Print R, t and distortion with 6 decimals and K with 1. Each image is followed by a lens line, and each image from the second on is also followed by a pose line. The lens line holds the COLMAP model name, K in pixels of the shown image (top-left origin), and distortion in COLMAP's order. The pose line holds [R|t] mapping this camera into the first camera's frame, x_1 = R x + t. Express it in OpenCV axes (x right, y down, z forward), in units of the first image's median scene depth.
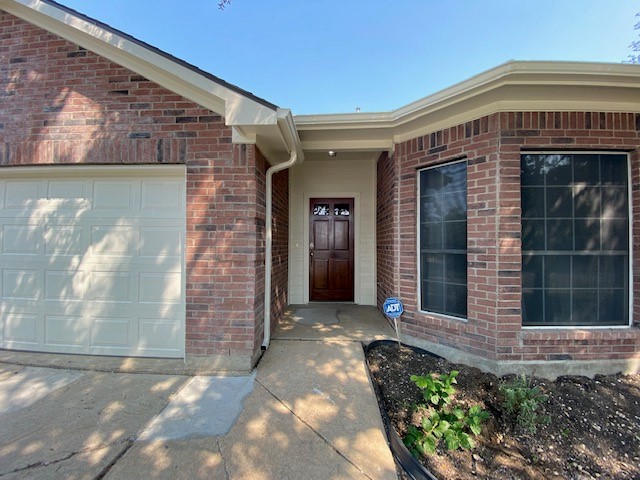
lens RADIAL K [[259.7, 0, 320.0], [0, 259.7, 240.0], [0, 0, 1]] dist [0.044343, -0.032118]
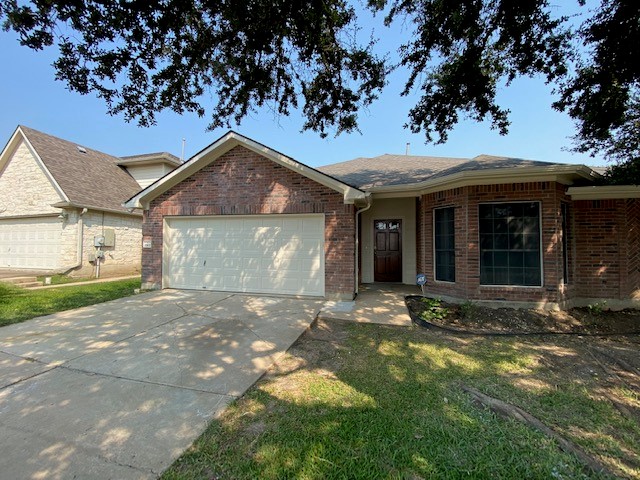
lens RADIAL K [[259.7, 0, 320.0], [0, 259.7, 240.0], [0, 0, 1]] dist [0.044343, -0.032118]
pose [[0.977075, -0.006113, -0.212808, -0.045260], [0.002182, 0.999823, -0.018702, 0.003911], [0.212884, 0.017809, 0.976915, -1.279941]]
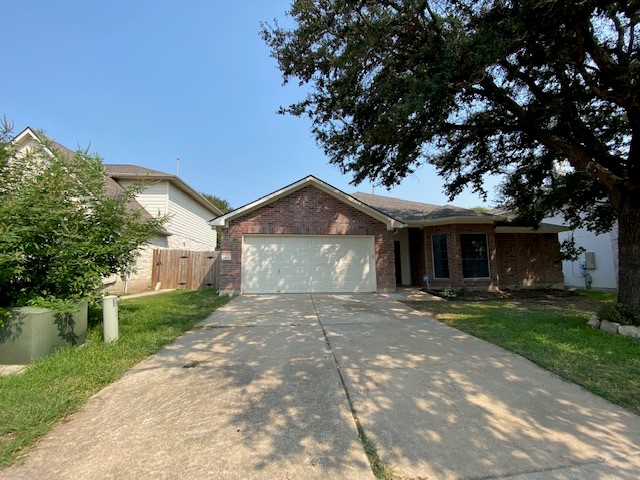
lens RADIAL K [[259.7, 0, 320.0], [0, 259.7, 240.0], [0, 0, 1]] dist [0.044343, -0.032118]
pose [[0.989970, 0.002798, 0.141247, -1.721733], [0.011037, 0.995216, -0.097072, 0.114983], [-0.140843, 0.097657, 0.985204, -2.369612]]
